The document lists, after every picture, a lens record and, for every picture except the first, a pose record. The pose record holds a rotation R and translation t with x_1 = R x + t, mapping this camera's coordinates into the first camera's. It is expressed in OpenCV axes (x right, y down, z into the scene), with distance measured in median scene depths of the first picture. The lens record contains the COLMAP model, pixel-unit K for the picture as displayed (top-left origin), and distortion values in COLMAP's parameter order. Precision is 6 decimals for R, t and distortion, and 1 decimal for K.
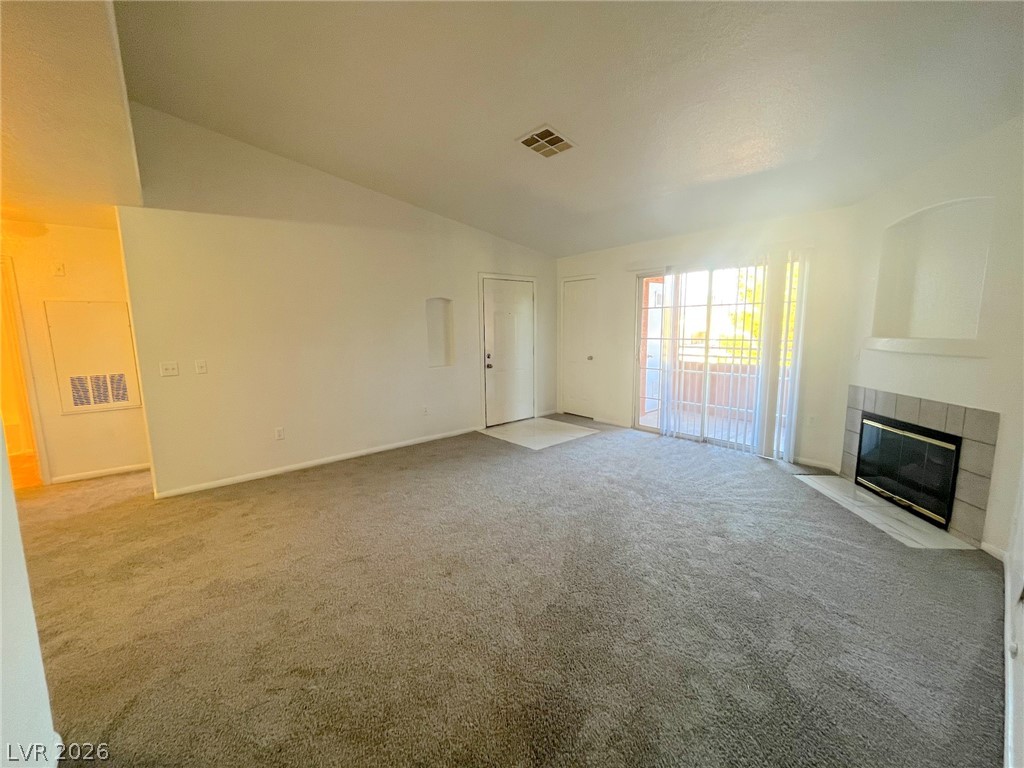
lens RADIAL K [[411.8, 0, 511.8], [0, 411.8, 384.5], [0, 0, 1]] dist [-0.000186, 0.000010]
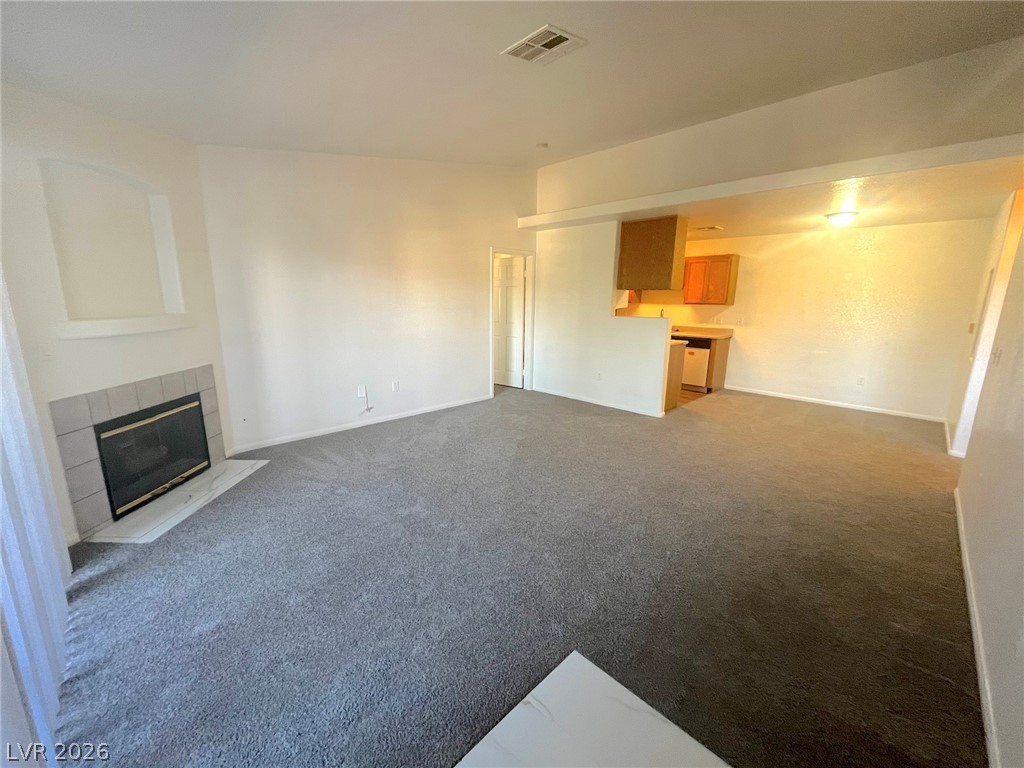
lens RADIAL K [[411.8, 0, 509.1], [0, 411.8, 382.6], [0, 0, 1]] dist [-0.000186, 0.000010]
pose [[-0.996274, 0.023985, -0.082843, 0.224831], [-0.005900, 0.939348, 0.342914, -0.291873], [0.086043, 0.342125, -0.935707, 1.961065]]
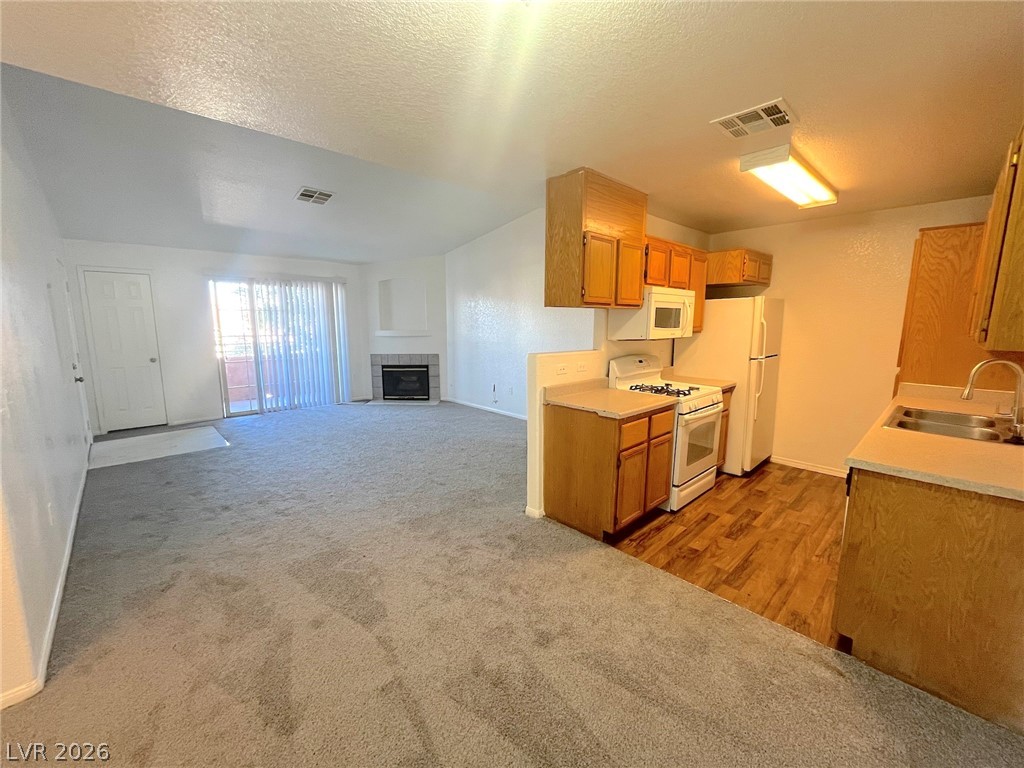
lens RADIAL K [[411.8, 0, 508.8], [0, 411.8, 384.4], [0, 0, 1]] dist [-0.000186, 0.000010]
pose [[-0.049893, -0.138397, 0.989119, -1.506036], [0.143753, 0.979046, 0.144239, -0.058887], [-0.988355, 0.149386, -0.028953, 0.489330]]
